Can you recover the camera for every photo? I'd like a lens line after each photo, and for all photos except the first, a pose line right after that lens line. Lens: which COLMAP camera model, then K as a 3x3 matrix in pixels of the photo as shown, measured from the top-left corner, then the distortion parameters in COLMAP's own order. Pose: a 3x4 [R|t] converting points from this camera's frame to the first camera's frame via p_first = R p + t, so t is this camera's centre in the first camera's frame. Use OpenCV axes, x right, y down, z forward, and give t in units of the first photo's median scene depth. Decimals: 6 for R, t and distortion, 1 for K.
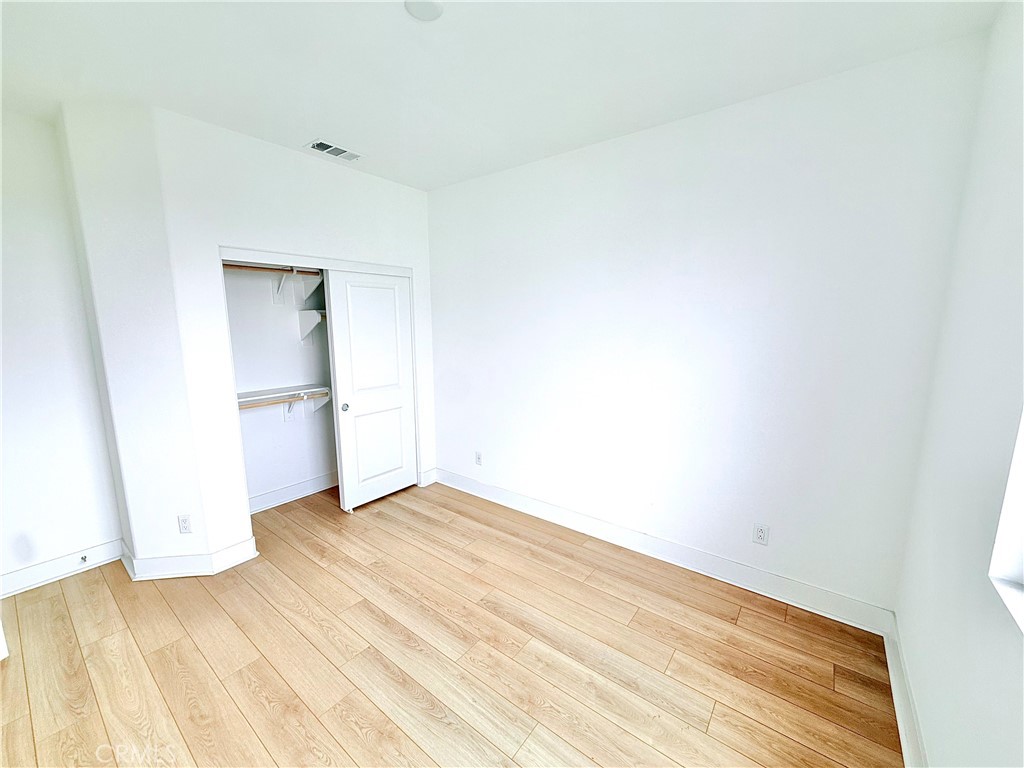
lens RADIAL K [[407.9, 0, 508.7], [0, 407.9, 386.0], [0, 0, 1]] dist [-0.001190, 0.000330]
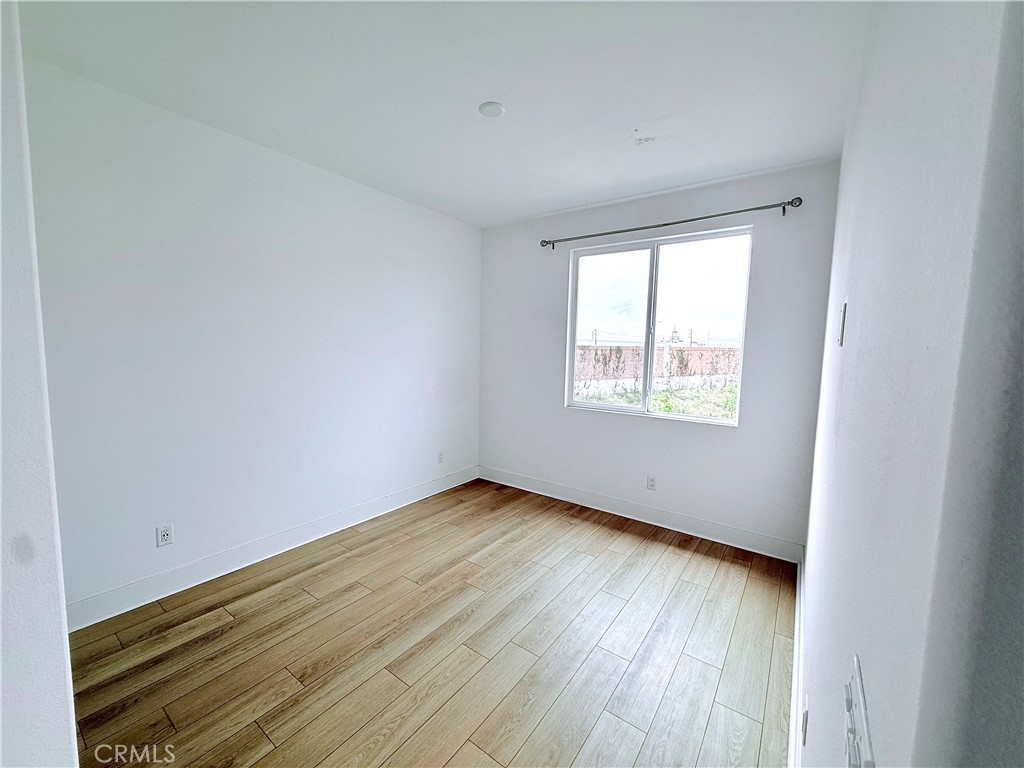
lens RADIAL K [[407.9, 0, 508.7], [0, 407.9, 386.0], [0, 0, 1]] dist [-0.001190, 0.000330]
pose [[-0.028997, -0.092549, 0.995286, -1.150816], [0.137285, 0.985900, 0.095676, -0.065225], [-0.990107, 0.139412, -0.015883, 0.730241]]
